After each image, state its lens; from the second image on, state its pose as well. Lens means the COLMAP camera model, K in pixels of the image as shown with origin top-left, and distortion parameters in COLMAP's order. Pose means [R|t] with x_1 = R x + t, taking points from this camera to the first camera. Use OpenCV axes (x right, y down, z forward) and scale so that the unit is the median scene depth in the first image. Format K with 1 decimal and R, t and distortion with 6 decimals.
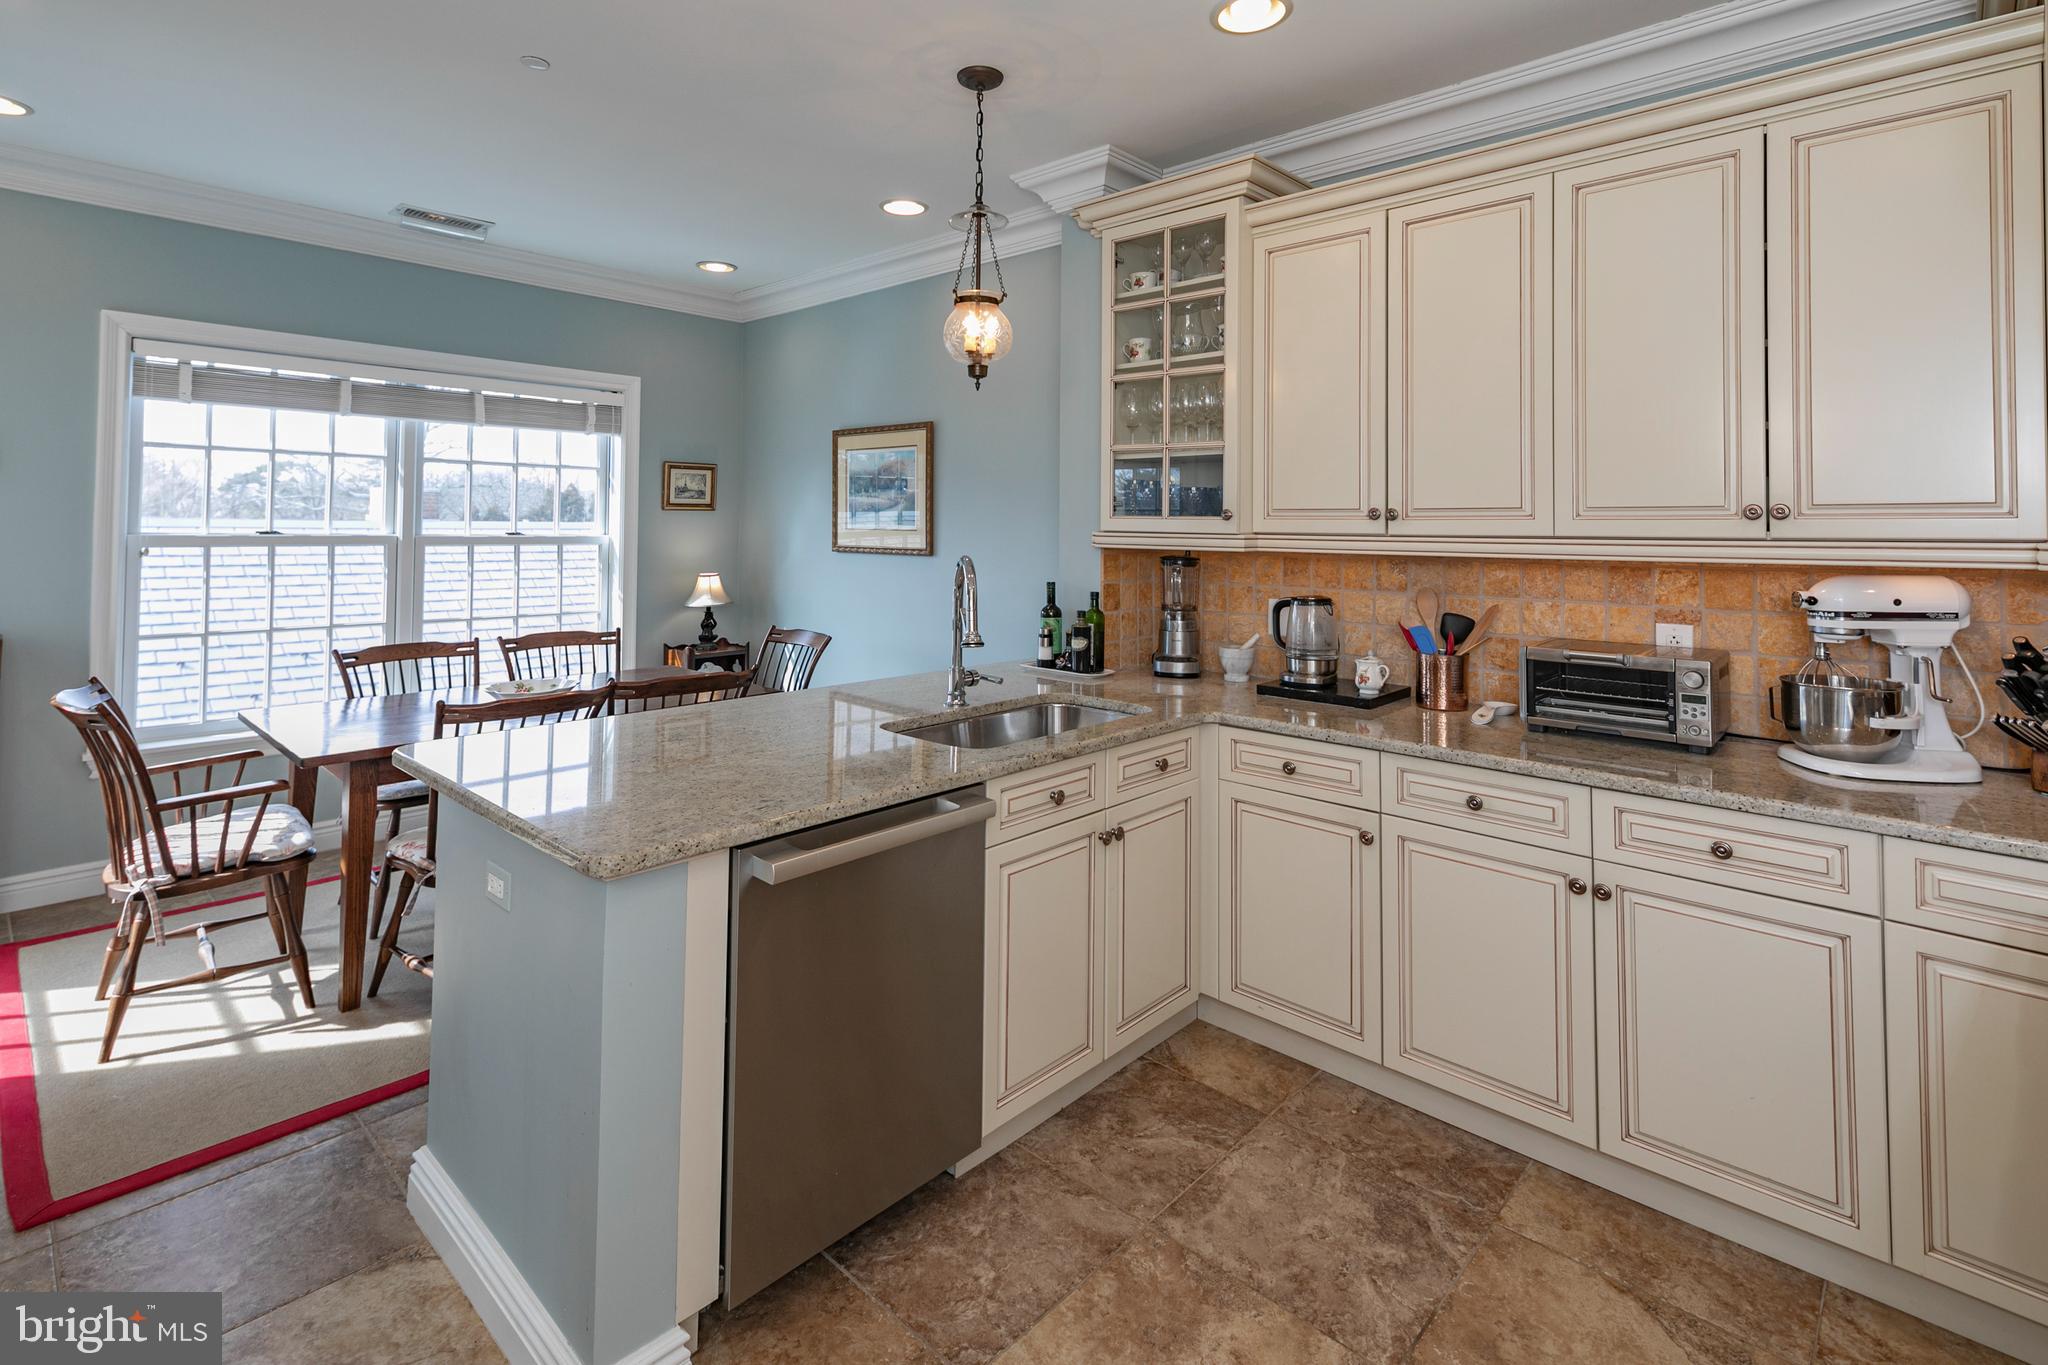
lens RADIAL K [[954.8, 0, 1012.4], [0, 954.8, 498.3], [0, 0, 1]] dist [0.000829, -0.002117]
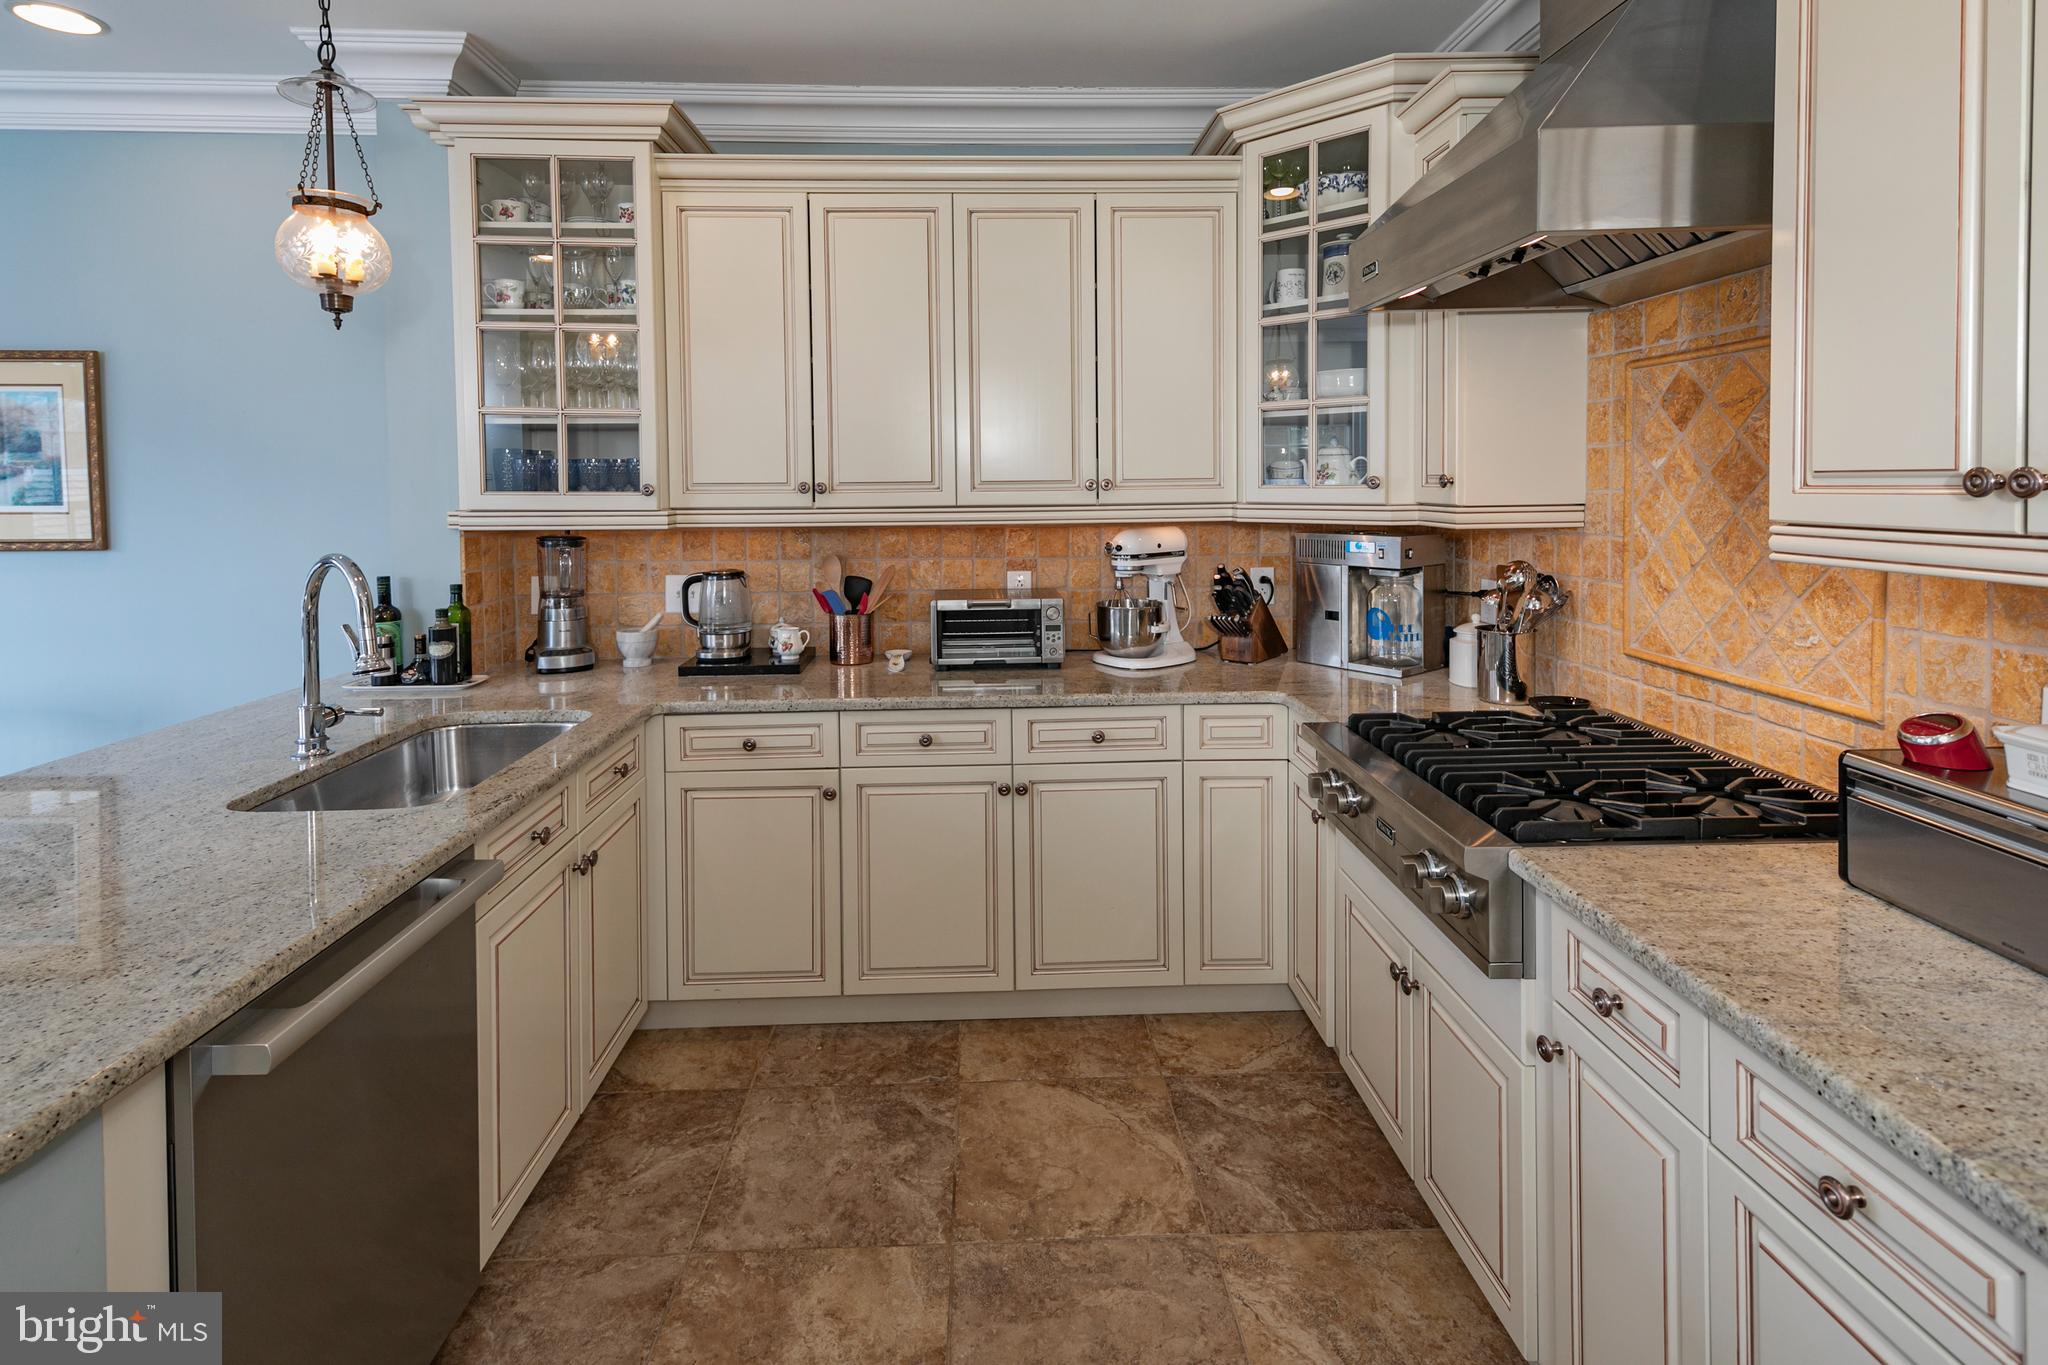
lens RADIAL K [[958.6, 0, 1011.4], [0, 958.6, 509.1], [0, 0, 1]] dist [0.001150, -0.001020]
pose [[0.698768, -0.032115, 0.714627, -0.211717], [-0.007260, 0.998622, 0.051976, -0.016557], [-0.715312, -0.041508, 0.697572, 0.106546]]
